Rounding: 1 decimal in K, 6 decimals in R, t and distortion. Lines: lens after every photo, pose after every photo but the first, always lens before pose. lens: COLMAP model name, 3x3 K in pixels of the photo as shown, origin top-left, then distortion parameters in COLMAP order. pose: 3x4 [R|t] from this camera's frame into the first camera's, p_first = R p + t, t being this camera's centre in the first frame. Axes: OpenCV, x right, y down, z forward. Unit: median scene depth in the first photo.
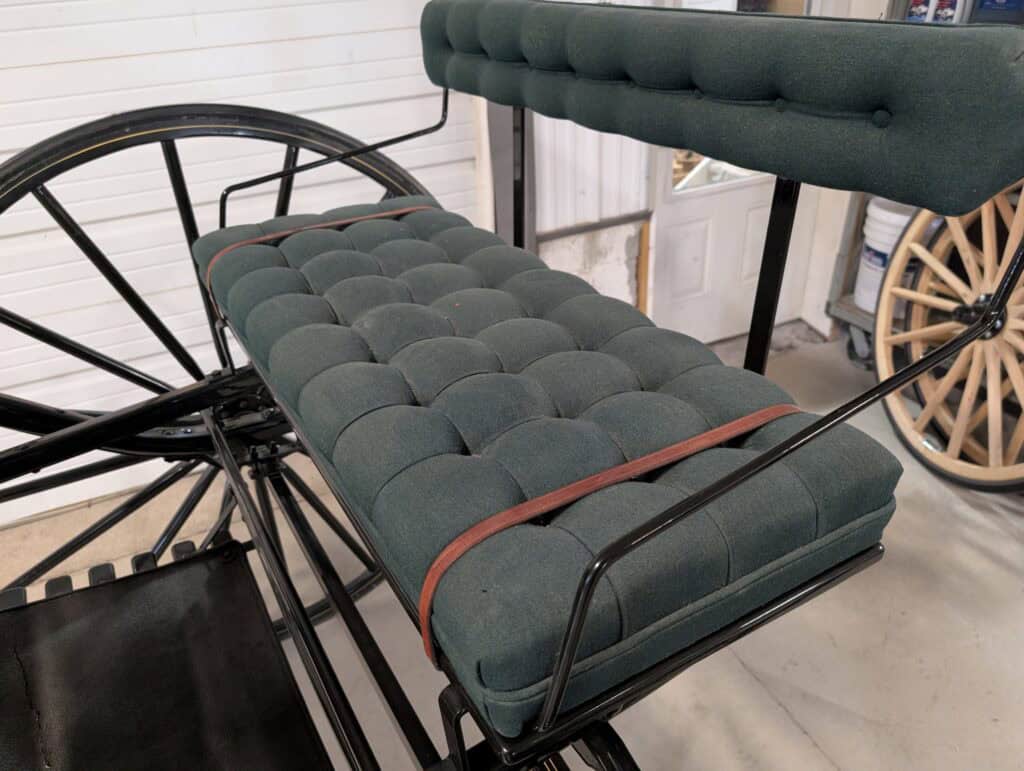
lens RADIAL K [[733.5, 0, 503.2], [0, 733.5, 385.5], [0, 0, 1]] dist [0.019415, -0.021412]
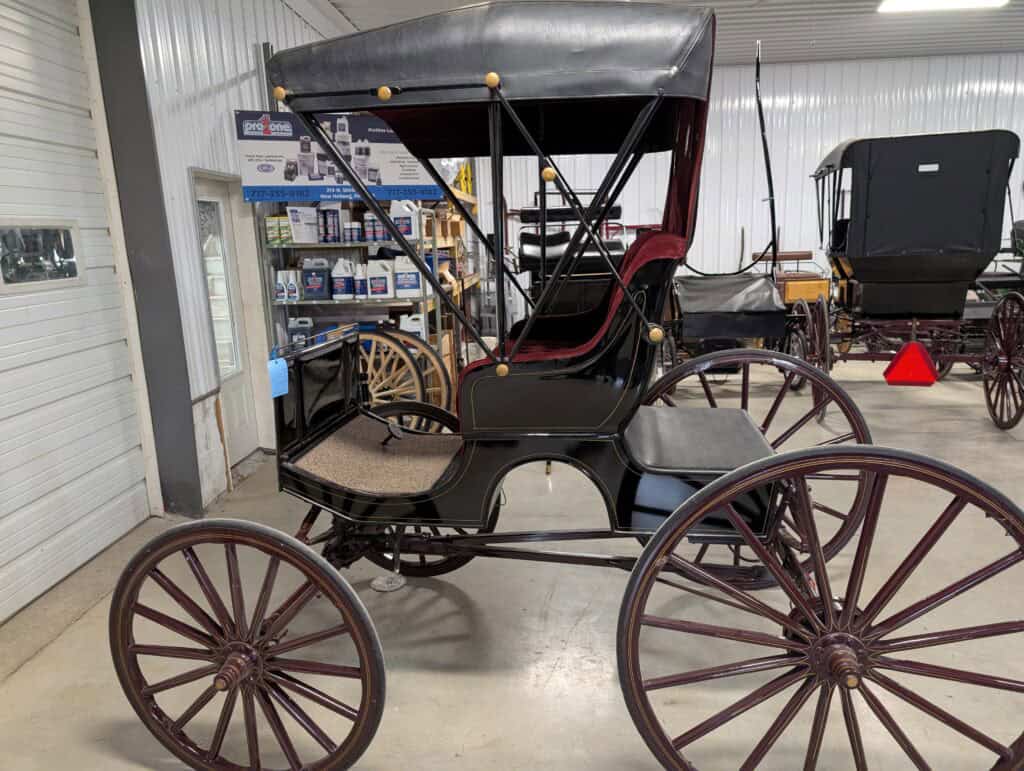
lens RADIAL K [[733.5, 0, 503.5], [0, 733.5, 385.1], [0, 0, 1]] dist [0.019415, -0.021412]
pose [[0.470991, -0.139874, 0.870978, -1.154245], [0.451984, 0.886163, -0.102102, 0.302256], [-0.757547, 0.441758, 0.480596, -0.532060]]
